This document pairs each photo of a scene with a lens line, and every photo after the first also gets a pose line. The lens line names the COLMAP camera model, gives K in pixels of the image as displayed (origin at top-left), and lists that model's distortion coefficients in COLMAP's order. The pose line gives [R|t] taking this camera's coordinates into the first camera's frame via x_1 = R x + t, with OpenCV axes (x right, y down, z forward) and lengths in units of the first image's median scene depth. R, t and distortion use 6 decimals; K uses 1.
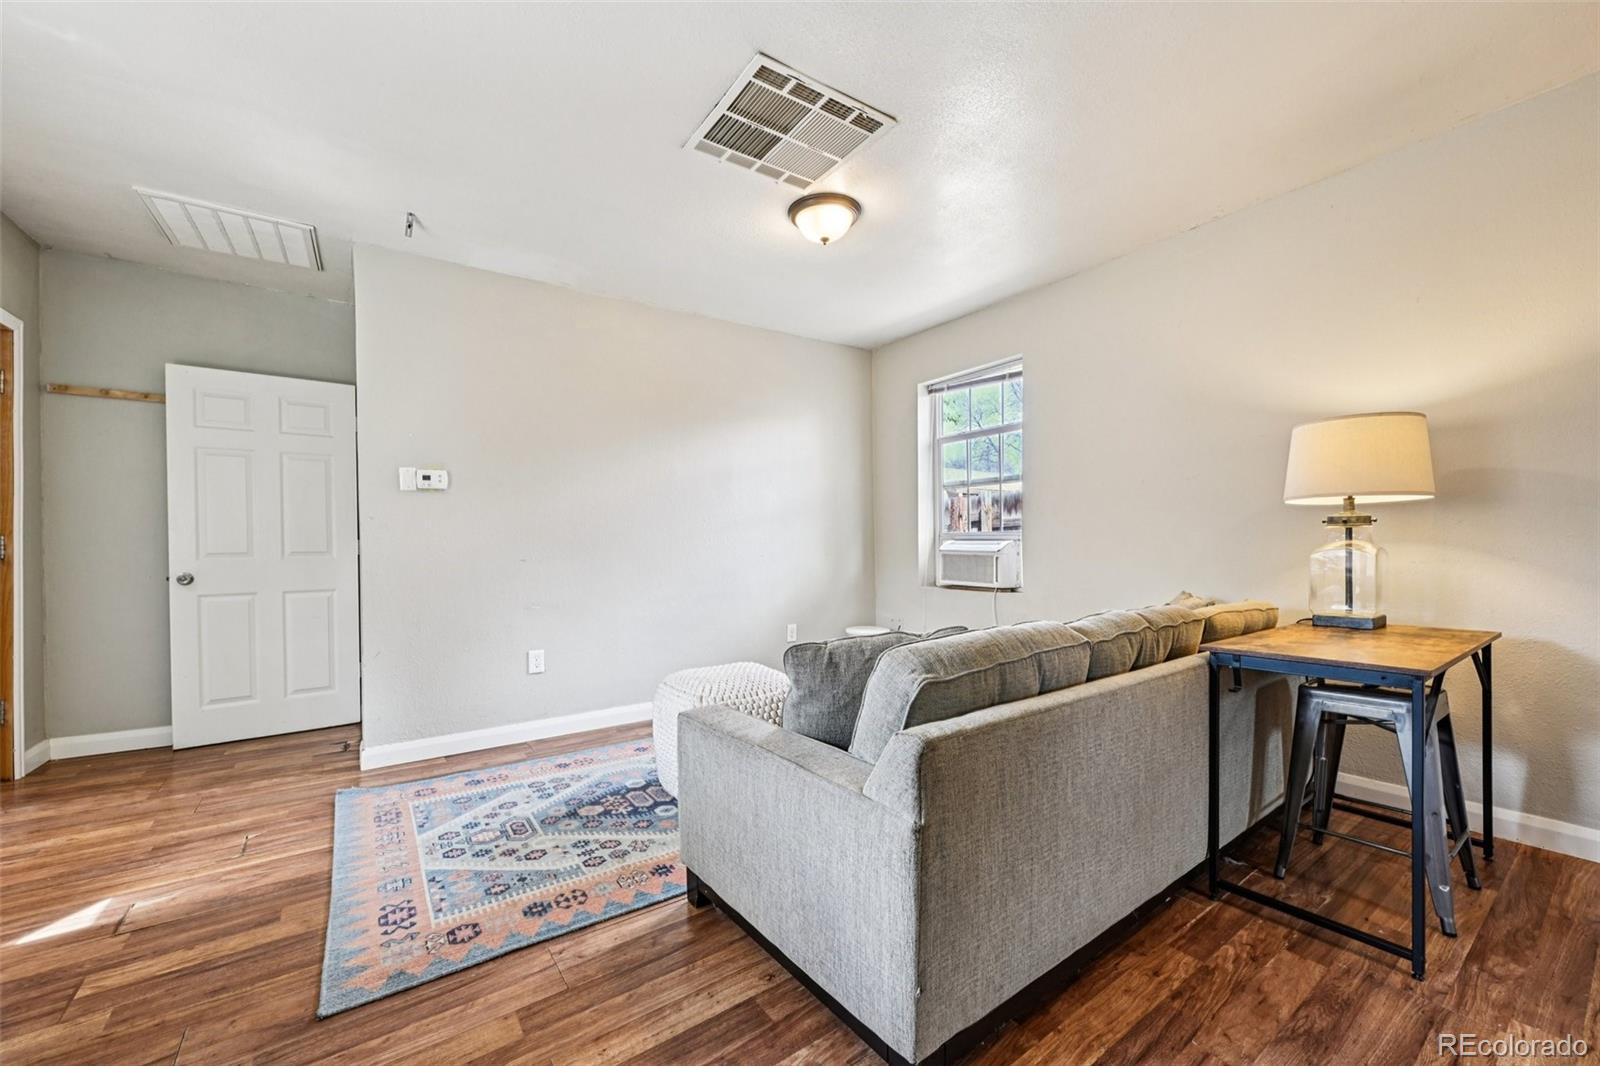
lens RADIAL K [[627.2, 0, 791.1], [0, 627.2, 552.7], [0, 0, 1]] dist [-0.003126, 0.000904]
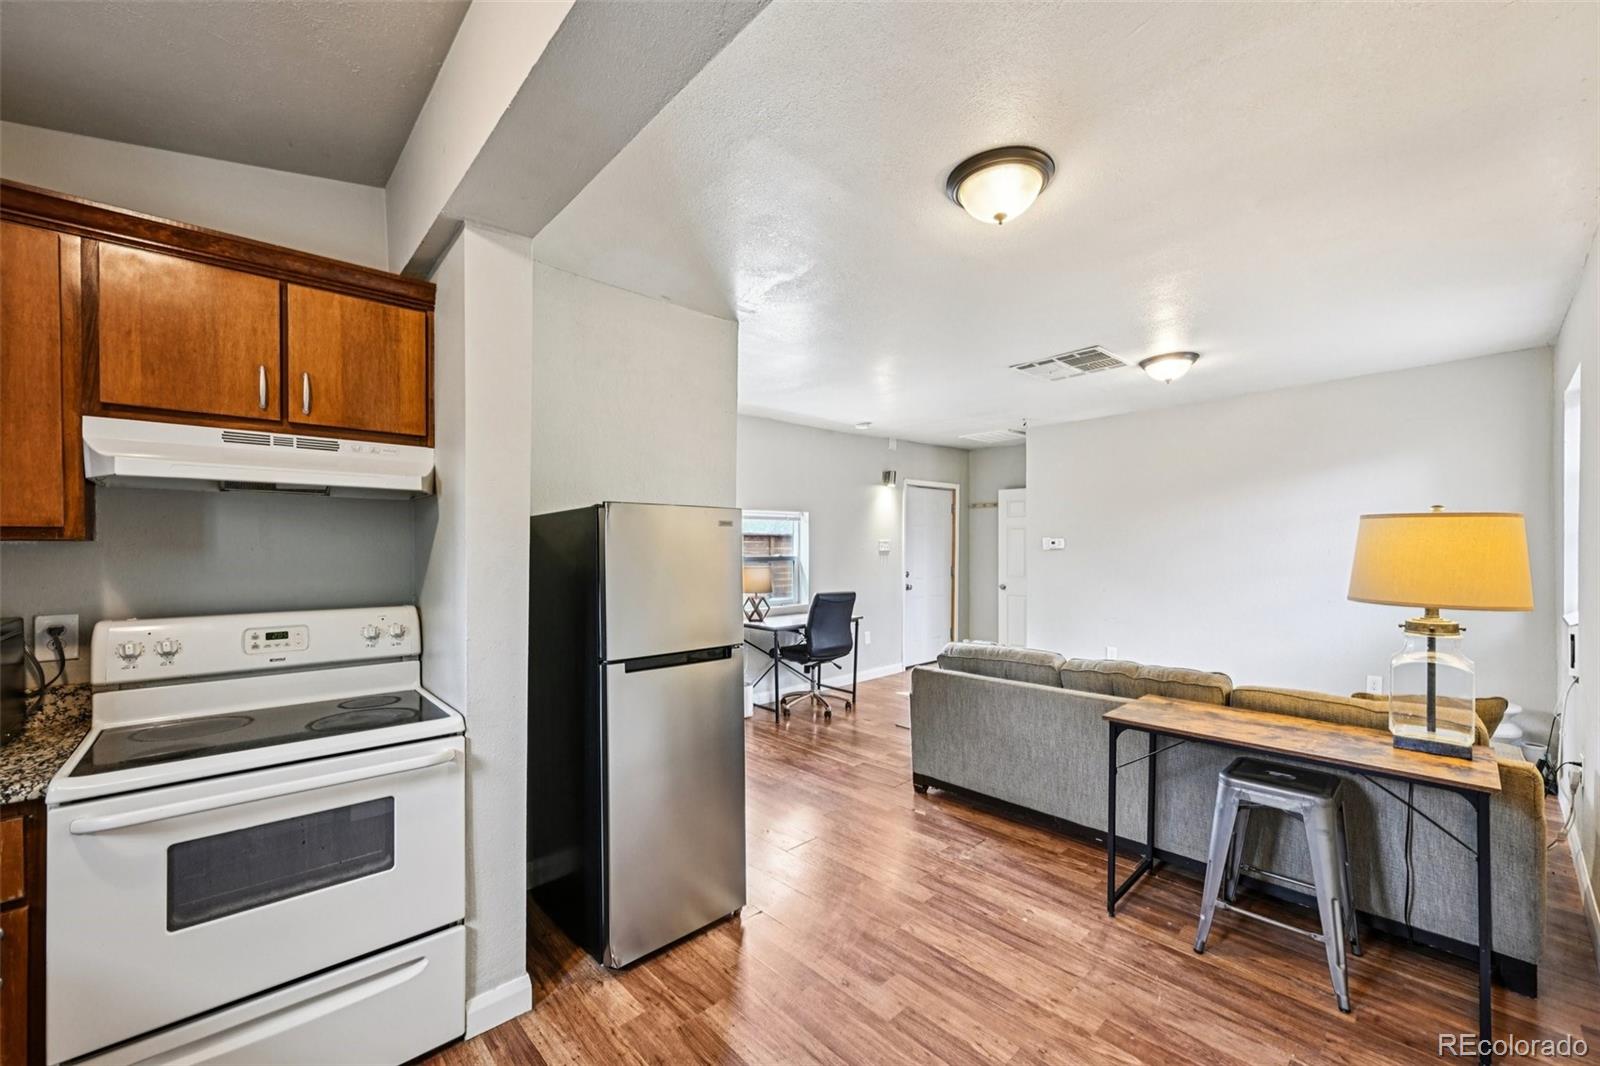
lens RADIAL K [[627.2, 0, 803.9], [0, 627.2, 547.1], [0, 0, 1]] dist [-0.003126, 0.000904]
pose [[0.137573, 0.011883, -0.990420, 1.569367], [-0.013713, 0.999855, 0.010091, -0.156359], [0.990397, 0.012194, 0.137716, 0.011690]]
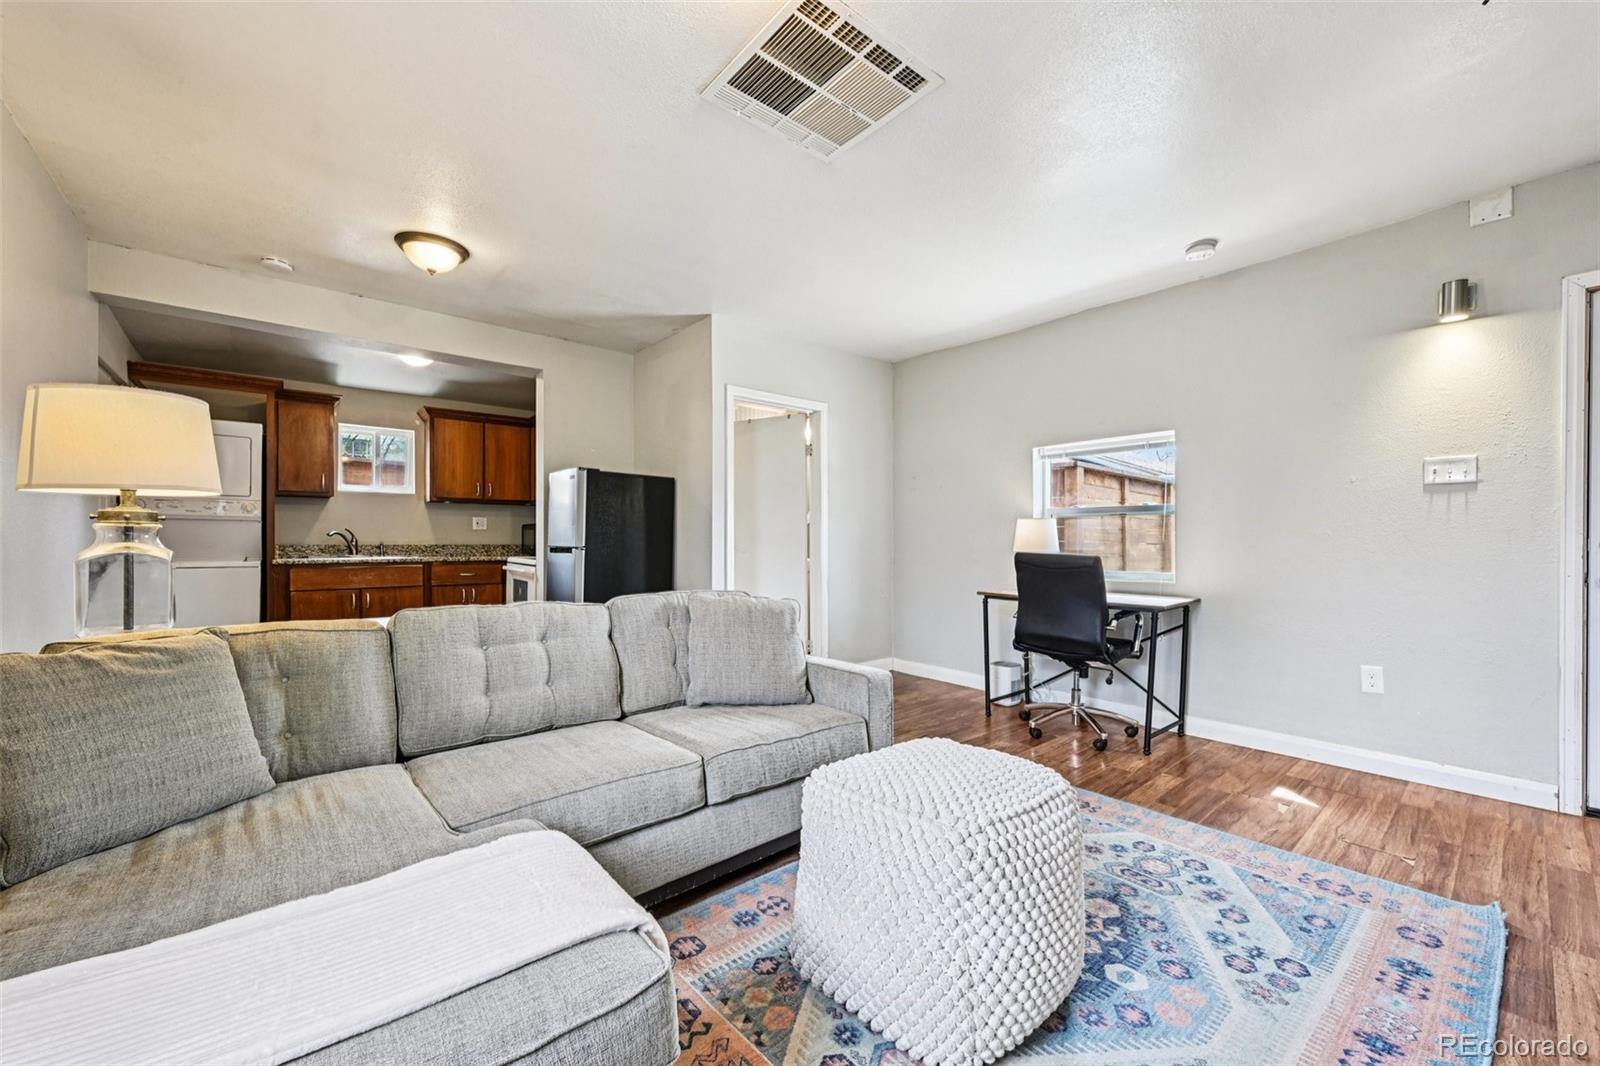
lens RADIAL K [[627.2, 0, 792.6], [0, 627.2, 533.6], [0, 0, 1]] dist [-0.003126, 0.000904]
pose [[-0.995613, 0.005330, -0.093412, 0.110100], [0.004702, 0.999965, 0.006947, -0.031806], [0.093446, 0.006477, -0.995603, 1.821271]]
